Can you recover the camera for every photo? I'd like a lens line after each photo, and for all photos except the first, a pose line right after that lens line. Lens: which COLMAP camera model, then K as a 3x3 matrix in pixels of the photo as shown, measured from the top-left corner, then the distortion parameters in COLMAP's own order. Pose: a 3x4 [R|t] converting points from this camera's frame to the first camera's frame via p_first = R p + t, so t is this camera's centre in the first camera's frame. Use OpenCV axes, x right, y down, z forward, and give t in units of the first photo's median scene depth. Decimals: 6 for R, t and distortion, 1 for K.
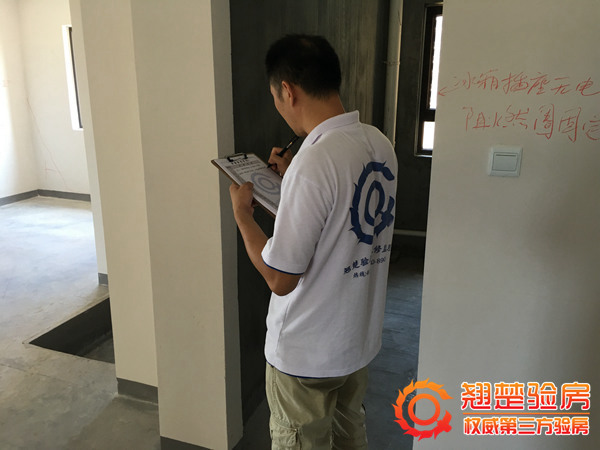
lens RADIAL K [[500.4, 0, 299.6], [0, 500.4, 216.9], [0, 0, 1]] dist [0.082782, -0.131017]
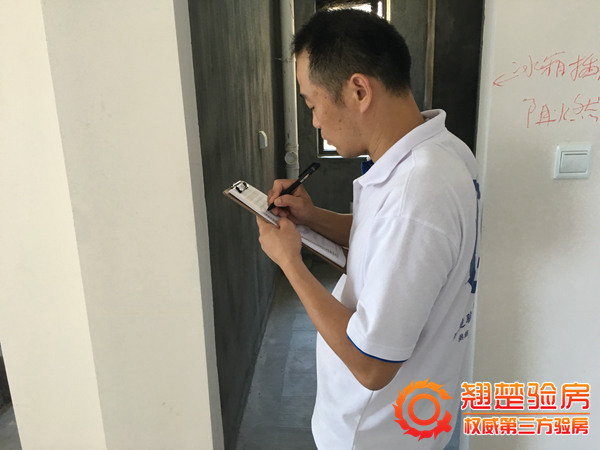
lens RADIAL K [[500.4, 0, 299.6], [0, 500.4, 216.9], [0, 0, 1]] dist [0.082782, -0.131017]
pose [[0.951833, -0.113159, 0.284973, -0.273175], [0.114129, 0.993377, 0.013258, -0.081863], [-0.284586, 0.019904, 0.958444, 0.328480]]
